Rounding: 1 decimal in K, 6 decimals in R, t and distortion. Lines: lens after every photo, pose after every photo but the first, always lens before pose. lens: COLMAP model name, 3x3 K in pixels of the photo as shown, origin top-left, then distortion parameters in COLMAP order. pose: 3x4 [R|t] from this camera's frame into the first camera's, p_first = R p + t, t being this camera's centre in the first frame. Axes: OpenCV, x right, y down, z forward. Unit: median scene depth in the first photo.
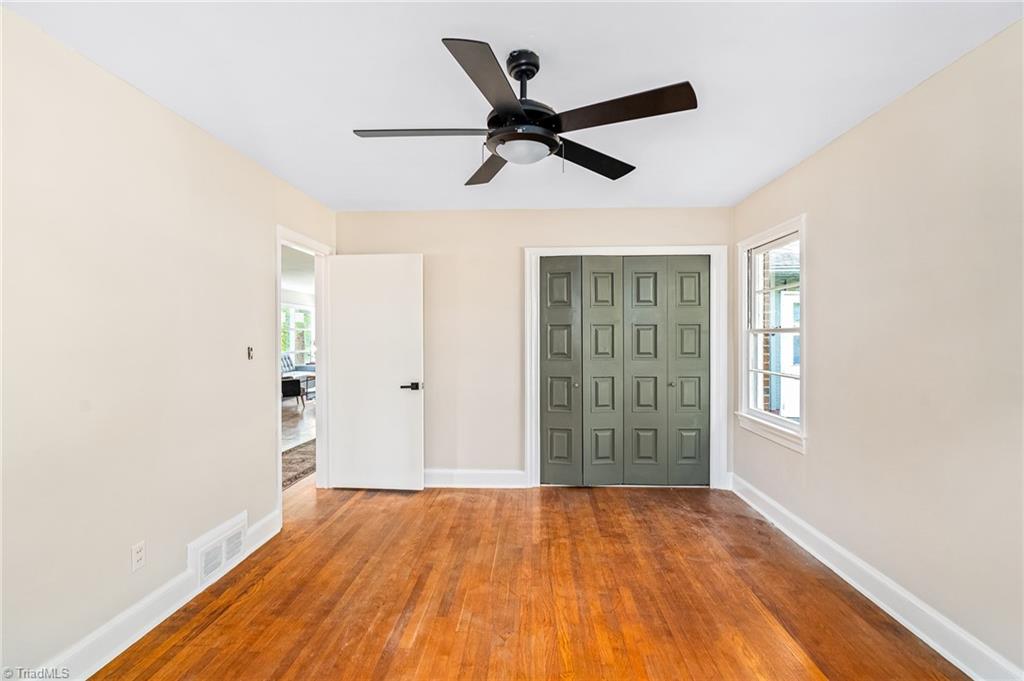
lens RADIAL K [[471.9, 0, 509.7], [0, 471.9, 330.3], [0, 0, 1]] dist [-0.001700, 0.000628]
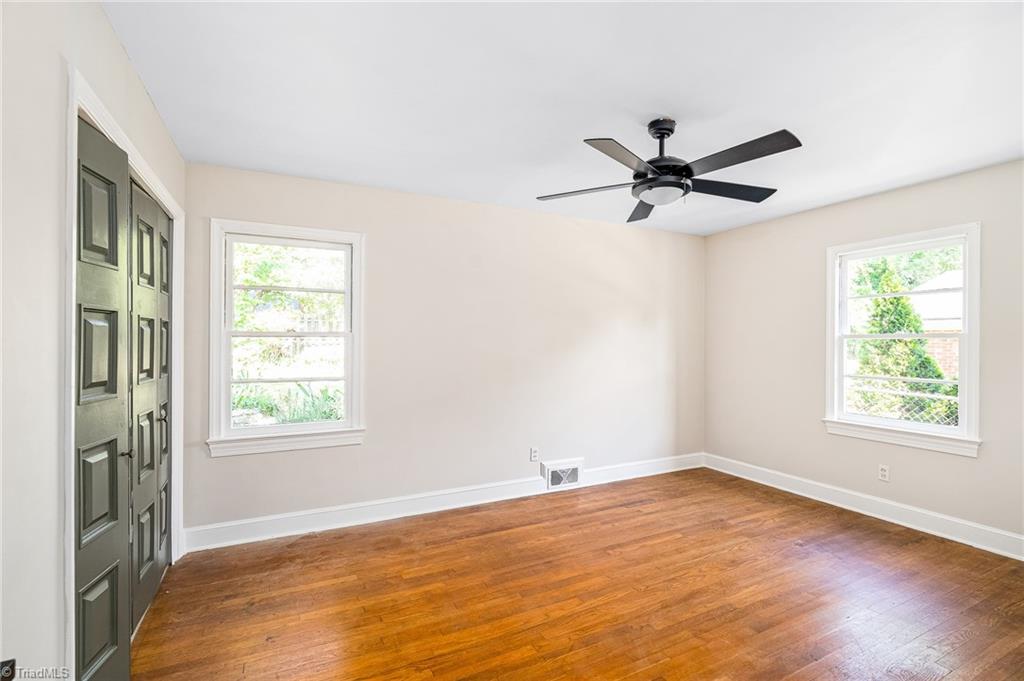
lens RADIAL K [[471.9, 0, 509.7], [0, 471.9, 330.3], [0, 0, 1]] dist [-0.001700, 0.000628]
pose [[-0.489599, 0.017506, 0.871772, -0.611321], [-0.011369, 0.999585, -0.026457, 0.013154], [-0.871873, -0.022864, -0.489197, 1.363687]]
